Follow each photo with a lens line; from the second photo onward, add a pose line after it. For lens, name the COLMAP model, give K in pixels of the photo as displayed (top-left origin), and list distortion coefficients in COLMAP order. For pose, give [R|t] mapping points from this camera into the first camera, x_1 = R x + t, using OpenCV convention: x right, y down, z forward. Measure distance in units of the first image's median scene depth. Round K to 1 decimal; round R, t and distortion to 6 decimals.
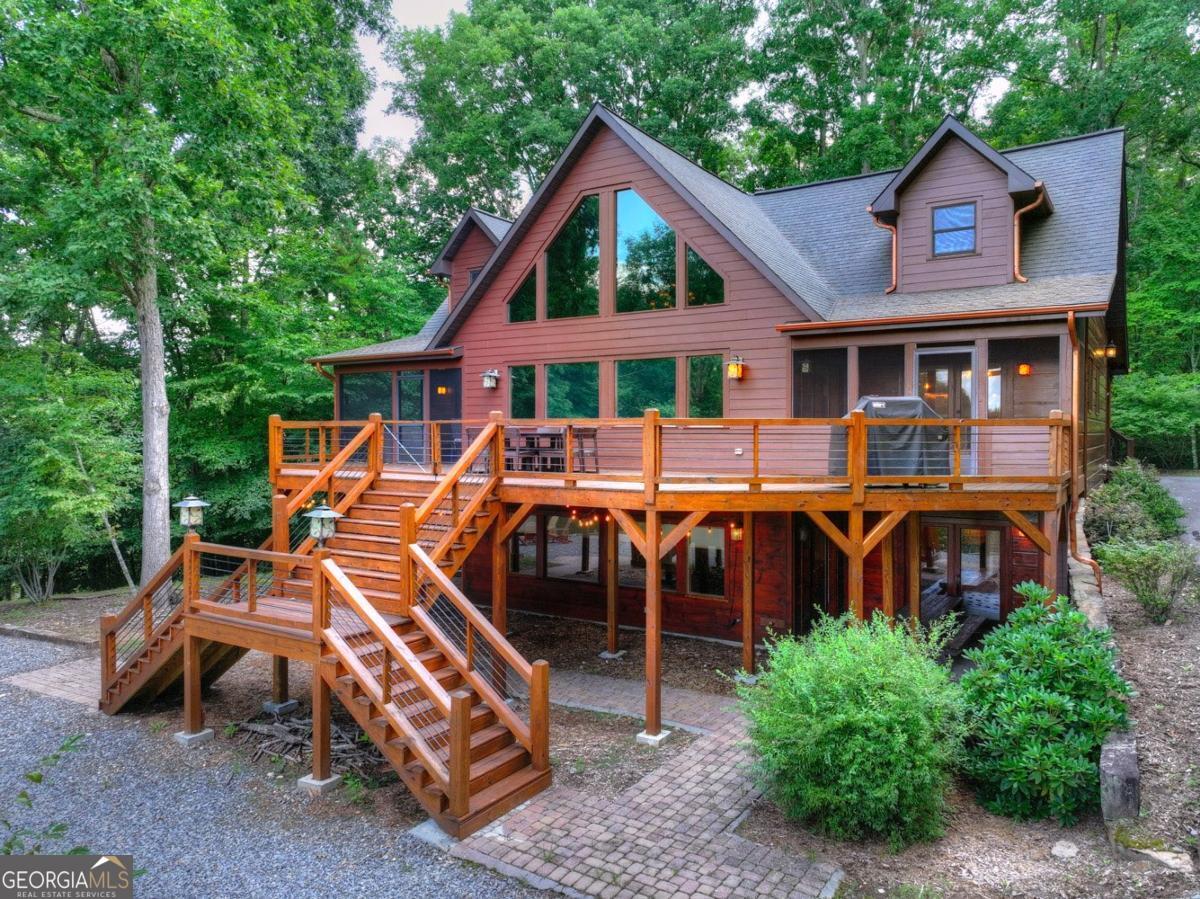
lens RADIAL K [[831.5, 0, 600.0], [0, 831.5, 449.5], [0, 0, 1]] dist [-0.001139, -0.000224]
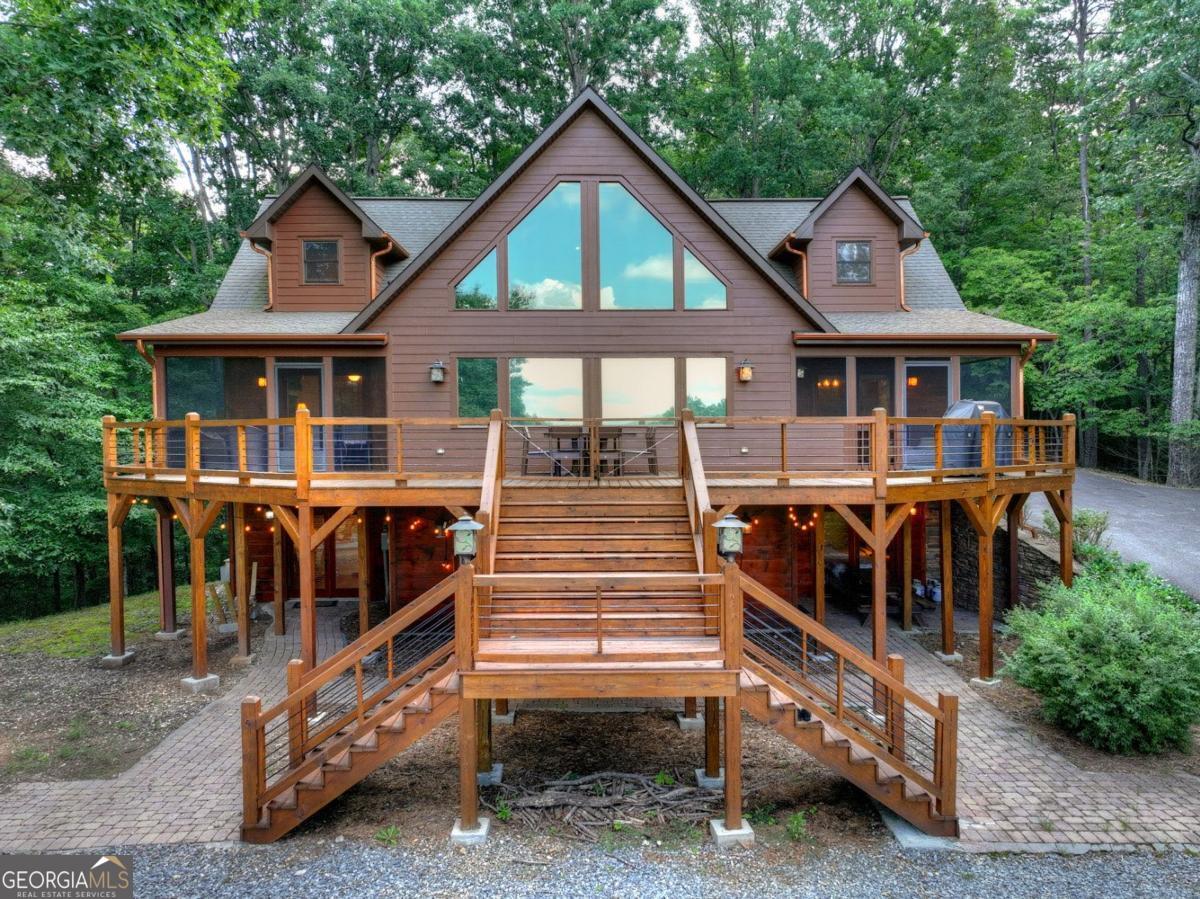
lens RADIAL K [[845.0, 0, 535.6], [0, 845.0, 462.2], [0, 0, 1]] dist [0.007648, 0.005130]
pose [[0.833343, -0.020641, 0.552371, -0.705503], [0.013955, 0.999770, 0.016306, -0.003180], [-0.552581, -0.005880, 0.833439, 0.266768]]
